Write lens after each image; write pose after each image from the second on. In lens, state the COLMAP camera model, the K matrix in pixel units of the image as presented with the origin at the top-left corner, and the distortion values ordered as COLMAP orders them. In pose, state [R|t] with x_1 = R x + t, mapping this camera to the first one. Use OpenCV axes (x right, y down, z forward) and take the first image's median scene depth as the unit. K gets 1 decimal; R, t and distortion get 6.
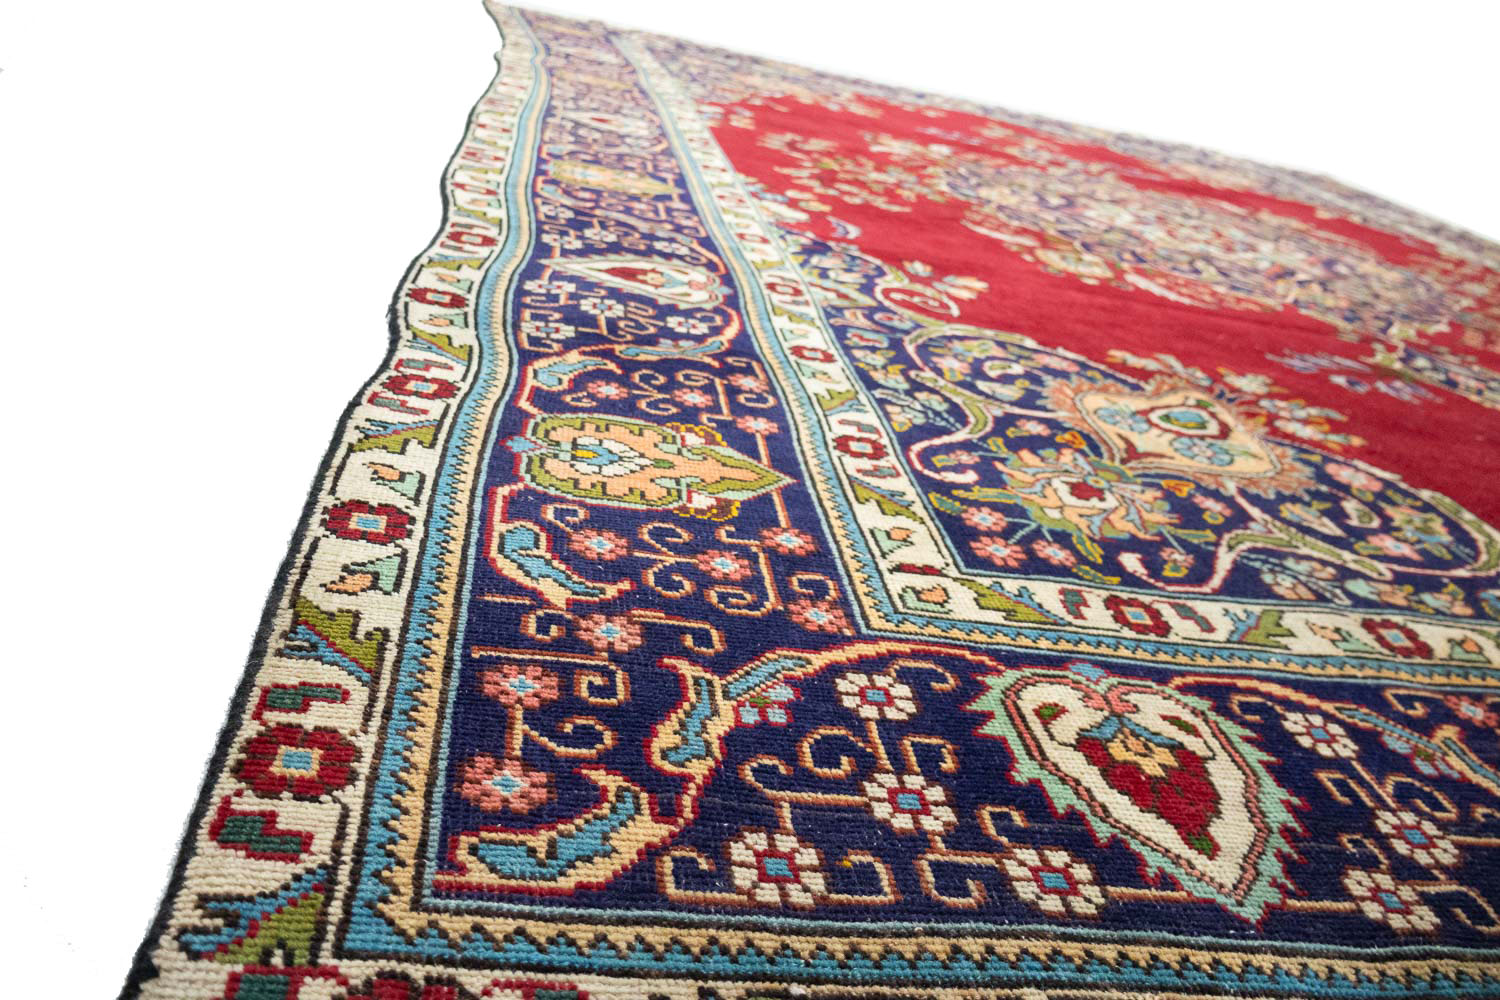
lens RADIAL K [[1255.3, 0, 741.5], [0, 1255.3, 498.7], [0, 0, 1]] dist [-0.002450, 0.003702]
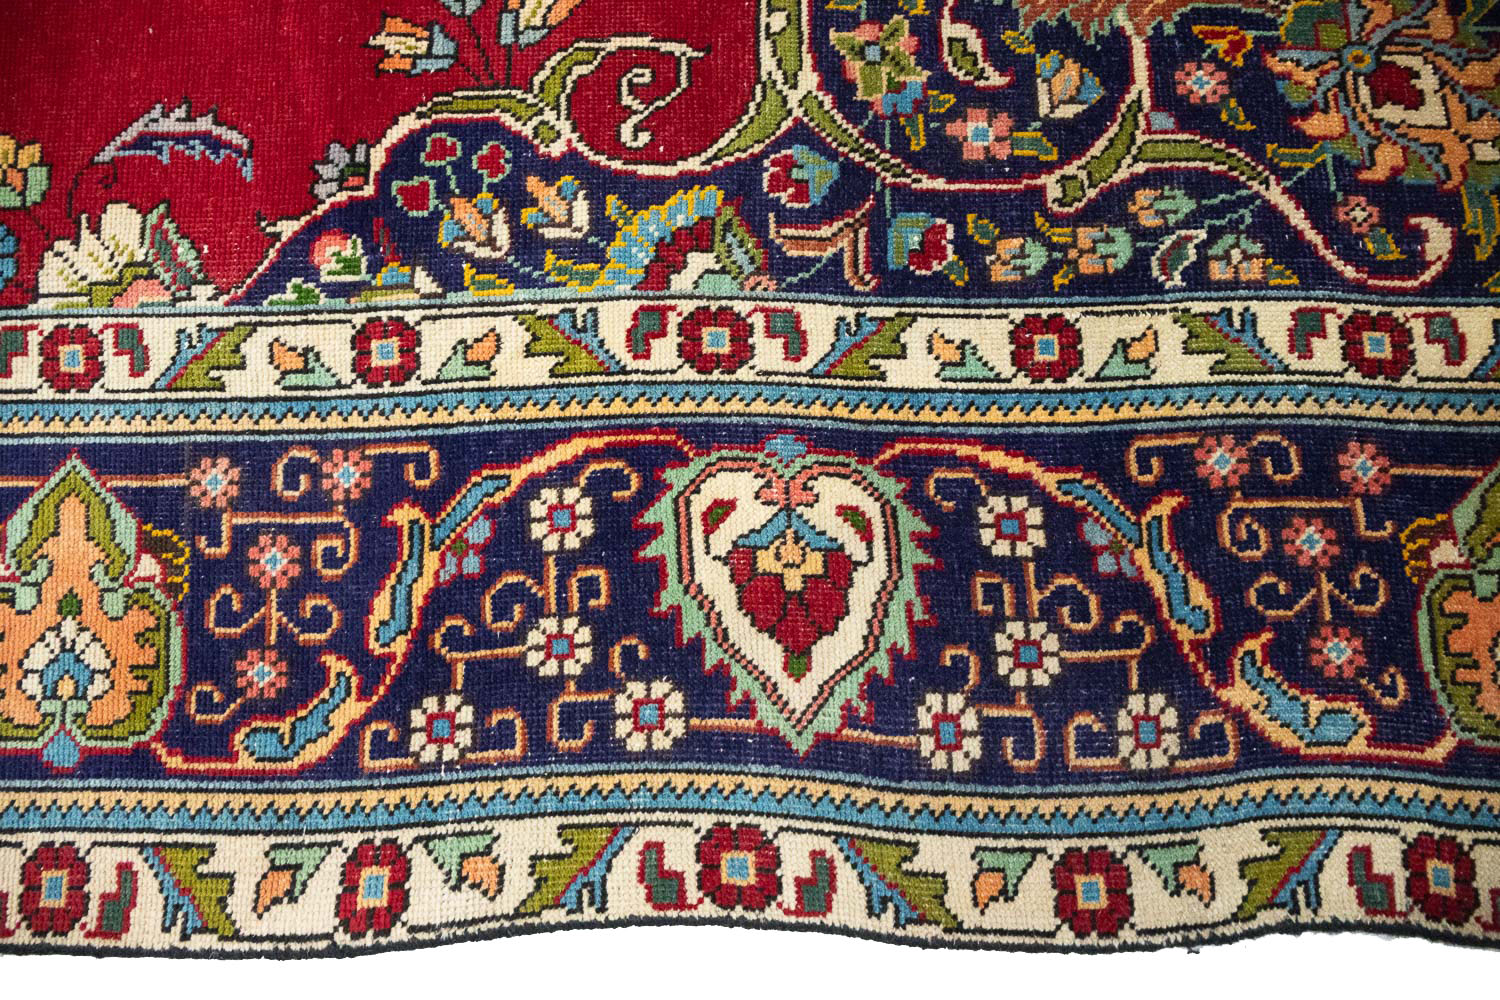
lens RADIAL K [[1255.3, 0, 749.6], [0, 1255.3, 493.2], [0, 0, 1]] dist [-0.002450, 0.003702]
pose [[0.116252, -0.992081, -0.047551, -0.010674], [0.451298, 0.010114, 0.892316, -0.915607], [-0.884769, -0.125193, 0.448900, 0.925503]]
